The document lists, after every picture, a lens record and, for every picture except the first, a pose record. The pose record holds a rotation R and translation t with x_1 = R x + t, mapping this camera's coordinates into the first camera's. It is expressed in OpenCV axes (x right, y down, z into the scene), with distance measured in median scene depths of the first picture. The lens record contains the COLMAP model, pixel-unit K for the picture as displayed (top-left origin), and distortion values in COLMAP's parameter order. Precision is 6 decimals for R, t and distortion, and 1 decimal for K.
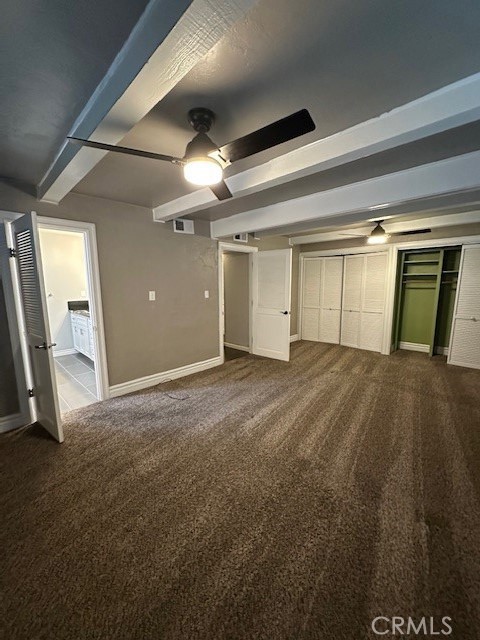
lens RADIAL K [[251.9, 0, 240.0], [0, 251.9, 320.0], [0, 0, 1]] dist [-0.002071, -0.000375]
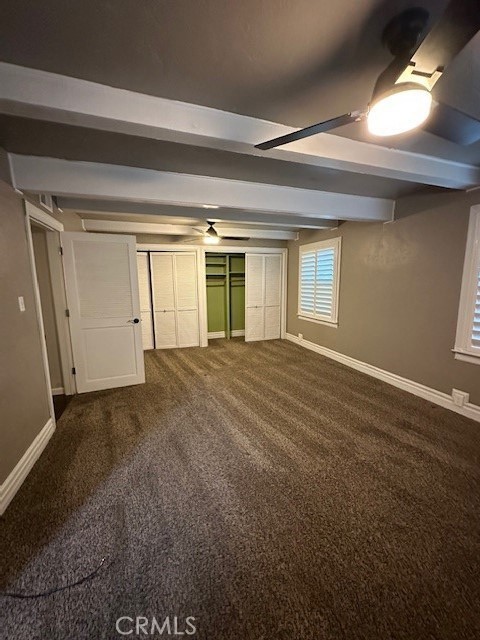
lens RADIAL K [[255.8, 0, 240.0], [0, 255.8, 320.0], [0, 0, 1]] dist [-0.001782, -0.000136]
pose [[0.445998, -0.133305, 0.885051, -0.396506], [0.138942, 0.987171, 0.078669, -0.053634], [-0.884184, 0.087885, 0.458798, 0.421980]]
